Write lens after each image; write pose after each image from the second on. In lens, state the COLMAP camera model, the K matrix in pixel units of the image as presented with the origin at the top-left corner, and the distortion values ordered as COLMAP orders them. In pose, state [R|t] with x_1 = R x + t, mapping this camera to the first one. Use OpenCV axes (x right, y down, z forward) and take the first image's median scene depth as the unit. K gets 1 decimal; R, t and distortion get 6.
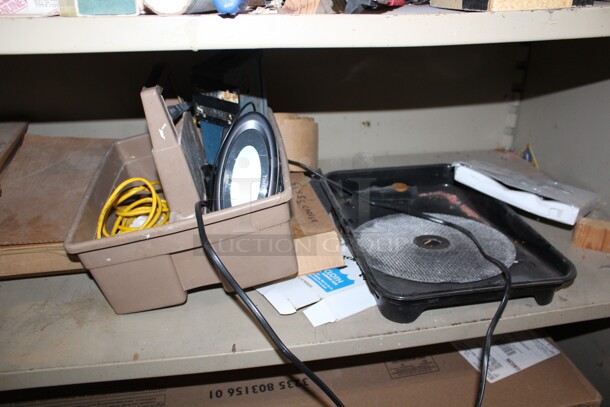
lens RADIAL K [[504.0, 0, 305.0], [0, 504.0, 205.3], [0, 0, 1]] dist [-0.151054, 0.114381]
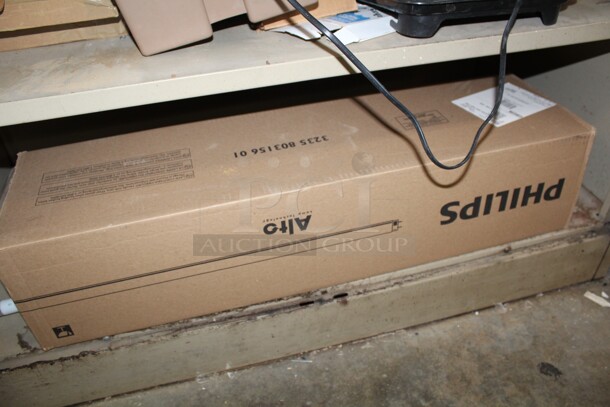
lens RADIAL K [[504.0, 0, 306.8], [0, 504.0, 201.2], [0, 0, 1]] dist [-0.151054, 0.114381]
pose [[0.994458, -0.084884, 0.062025, -0.118422], [0.072453, 0.980865, 0.180706, 0.305358], [-0.076177, -0.175211, 0.981579, -0.059513]]
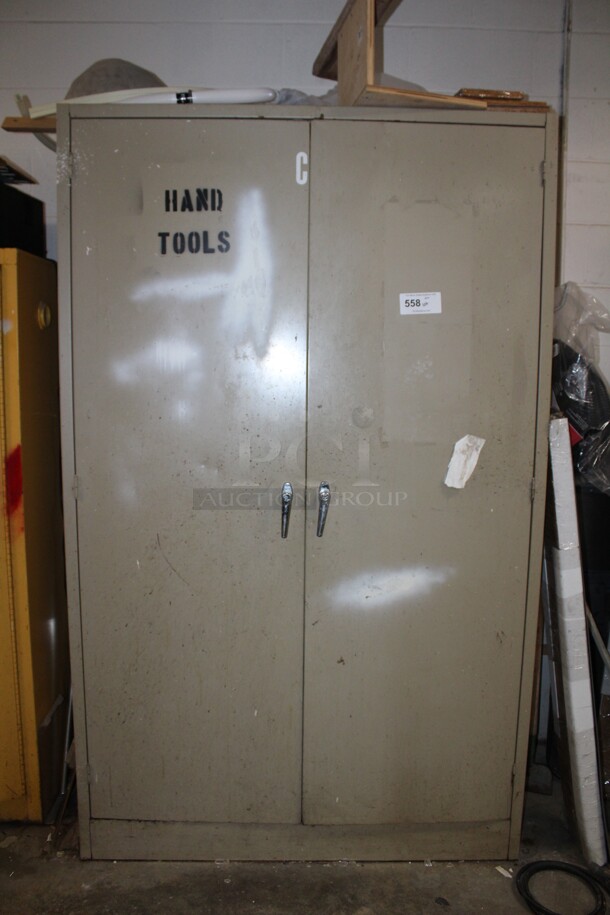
lens RADIAL K [[756.1, 0, 306.4], [0, 756.1, 454.8], [0, 0, 1]] dist [-0.151054, 0.114381]
pose [[0.990454, 0.035030, -0.133322, 0.304532], [-0.078833, 0.937343, -0.339371, 0.380593], [0.113080, 0.346641, 0.931157, -1.988488]]
